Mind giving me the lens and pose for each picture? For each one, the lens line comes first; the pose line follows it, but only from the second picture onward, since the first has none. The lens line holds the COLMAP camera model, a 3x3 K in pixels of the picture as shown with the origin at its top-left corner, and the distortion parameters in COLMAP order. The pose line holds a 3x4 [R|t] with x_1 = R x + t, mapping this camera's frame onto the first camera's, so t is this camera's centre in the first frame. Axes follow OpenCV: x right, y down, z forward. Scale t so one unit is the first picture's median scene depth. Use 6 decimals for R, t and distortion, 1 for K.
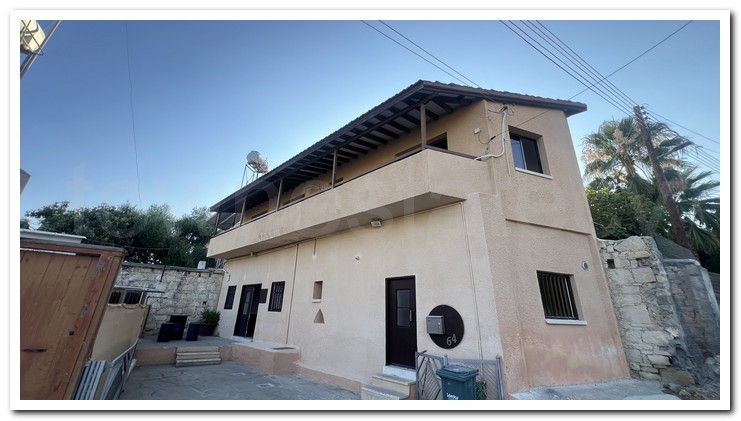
lens RADIAL K [[280.1, 0, 368.7], [0, 280.1, 210.1], [0, 0, 1]] dist [-0.000753, 0.000278]
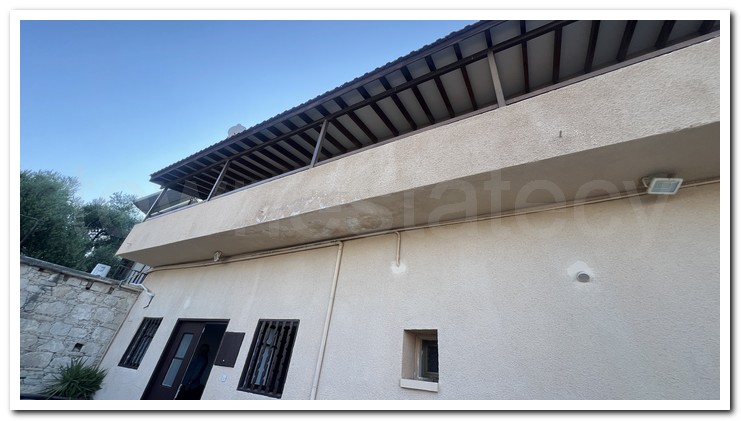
lens RADIAL K [[280.1, 0, 368.7], [0, 280.1, 210.1], [0, 0, 1]] dist [-0.000753, 0.000278]
pose [[0.967406, 0.200110, 0.155180, -0.270021], [-0.165801, 0.963727, -0.209141, 0.148082], [-0.191402, 0.176595, 0.965494, 0.480237]]
